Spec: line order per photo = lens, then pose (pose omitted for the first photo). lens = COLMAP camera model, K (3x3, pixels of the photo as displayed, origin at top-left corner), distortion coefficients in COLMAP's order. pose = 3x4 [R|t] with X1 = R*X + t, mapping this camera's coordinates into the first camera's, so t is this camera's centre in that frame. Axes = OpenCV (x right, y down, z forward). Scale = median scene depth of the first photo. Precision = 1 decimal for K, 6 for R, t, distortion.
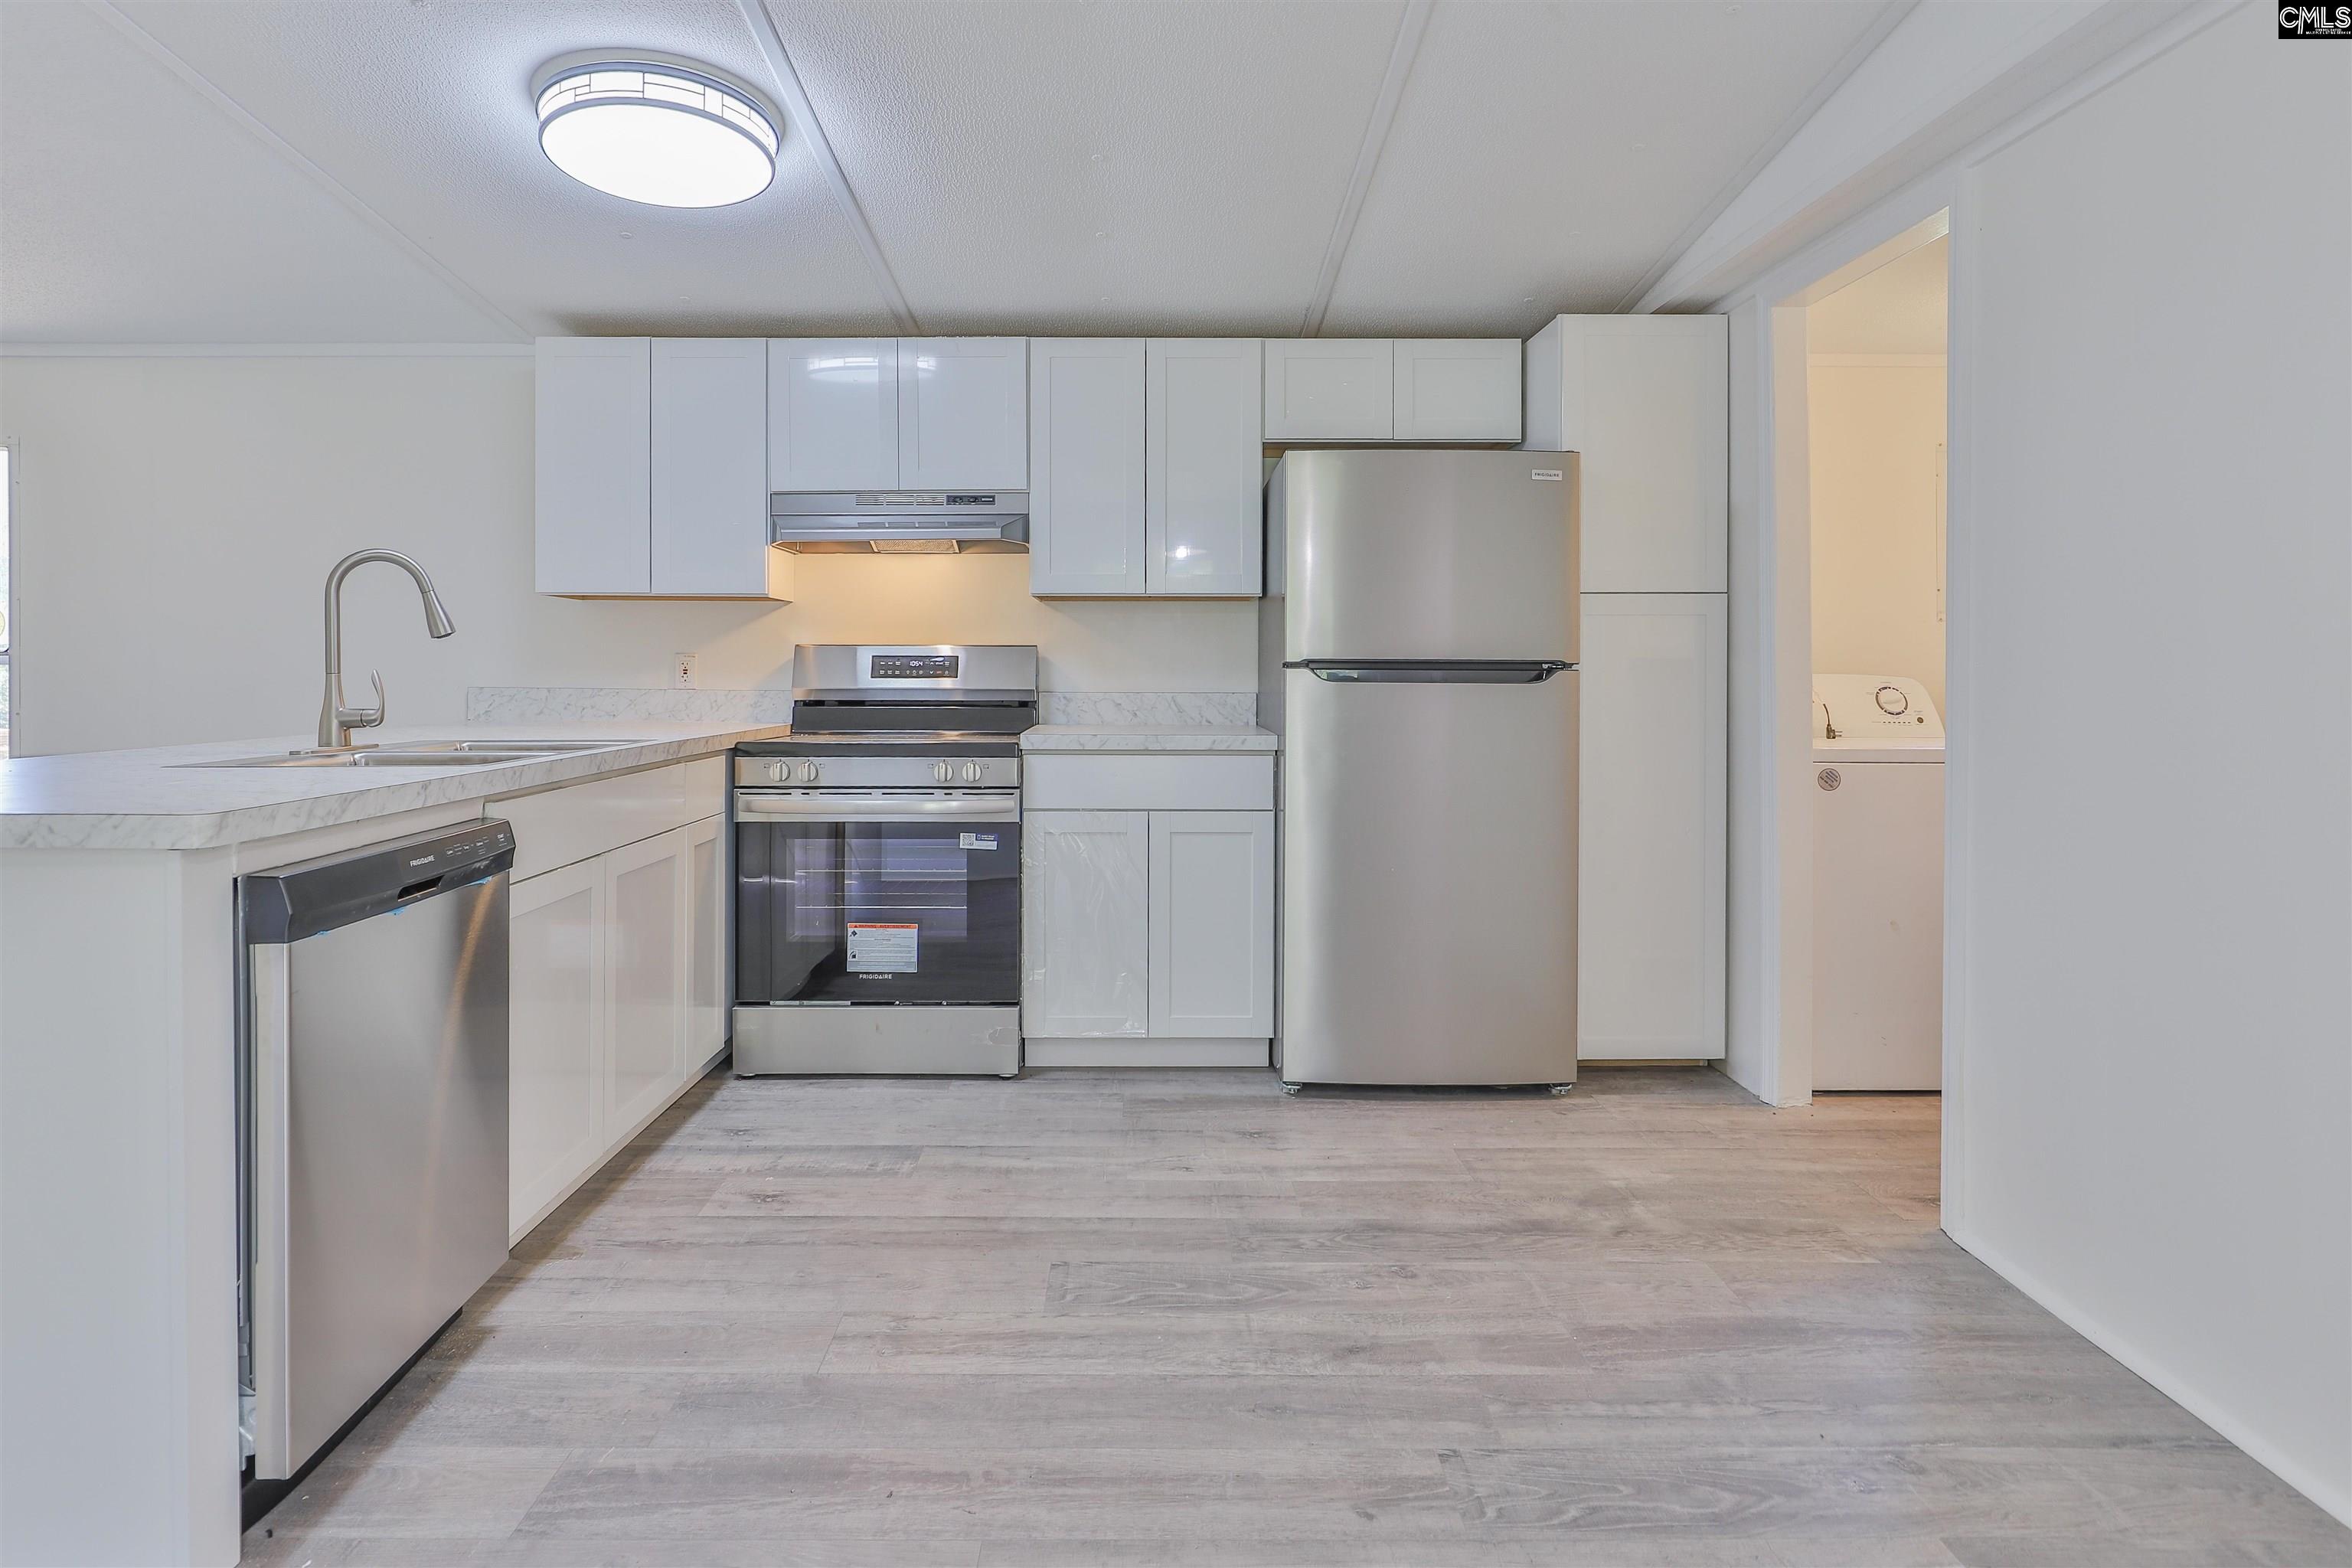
lens RADIAL K [[1321.3, 0, 1161.8], [0, 1321.3, 676.3], [0, 0, 1]] dist [-0.007194, -0.000935]
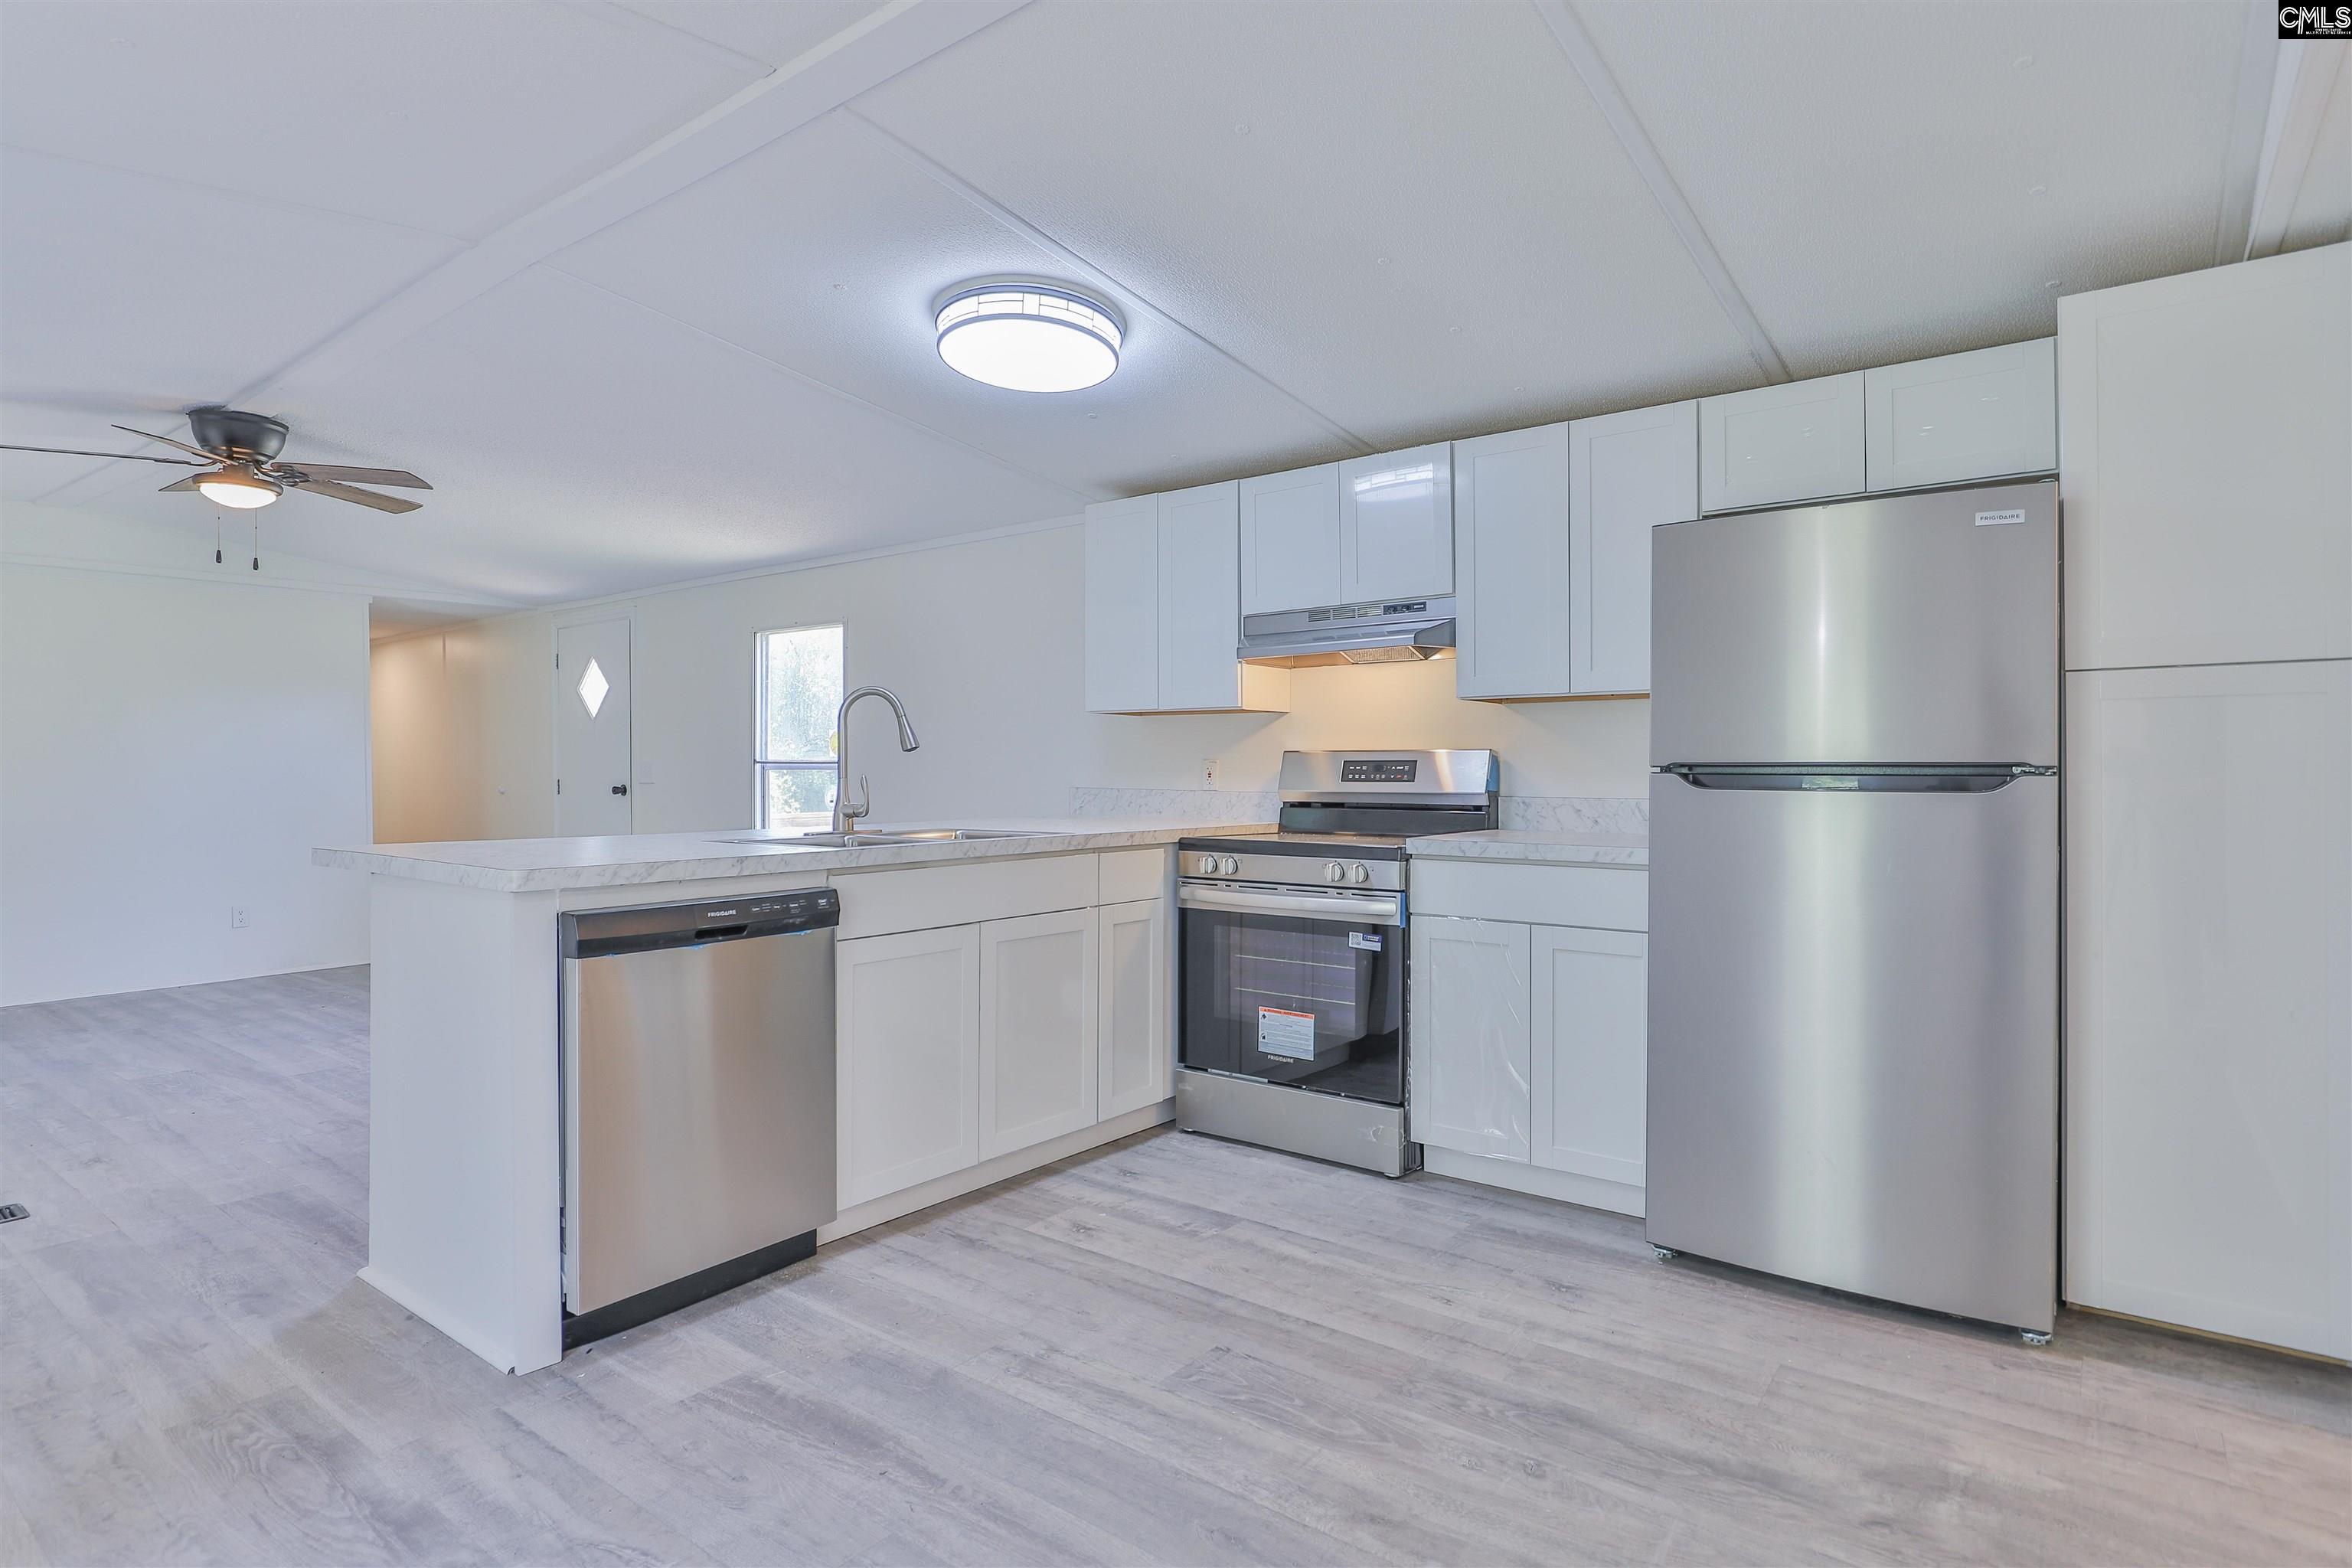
lens RADIAL K [[1270.6, 0, 1190.8], [0, 1270.6, 763.9], [0, 0, 1]] dist [-0.012507, 0.003813]
pose [[0.781592, -0.004893, -0.623771, 0.446059], [-0.001249, 0.999955, -0.009409, -0.004420], [0.623789, 0.008133, 0.781551, 0.170347]]
